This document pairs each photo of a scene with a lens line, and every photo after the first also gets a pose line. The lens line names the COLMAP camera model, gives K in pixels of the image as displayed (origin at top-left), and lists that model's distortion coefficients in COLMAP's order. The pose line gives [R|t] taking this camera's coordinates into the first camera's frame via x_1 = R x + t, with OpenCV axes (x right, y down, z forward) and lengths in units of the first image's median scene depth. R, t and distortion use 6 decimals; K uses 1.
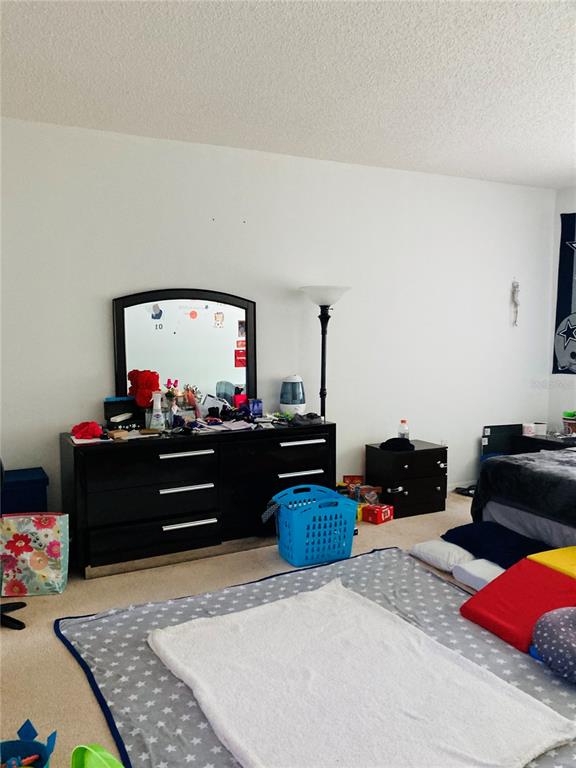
lens RADIAL K [[629.9, 0, 288.0], [0, 629.9, 384.0], [0, 0, 1]] dist [-0.005694, 0.004186]
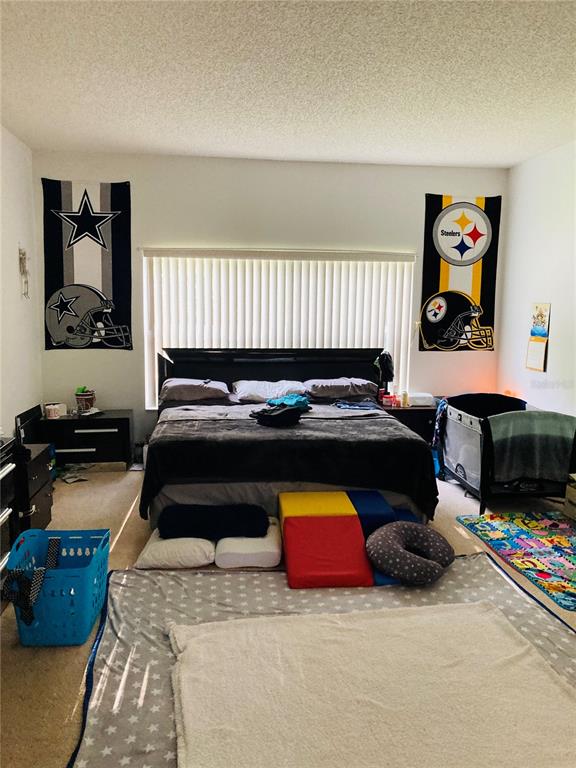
lens RADIAL K [[629.9, 0, 288.0], [0, 629.9, 384.0], [0, 0, 1]] dist [-0.005694, 0.004186]
pose [[0.347643, -0.114436, 0.930617, -0.545052], [0.069350, 0.992944, 0.096194, -0.051022], [-0.935059, 0.031097, 0.353126, 0.546831]]
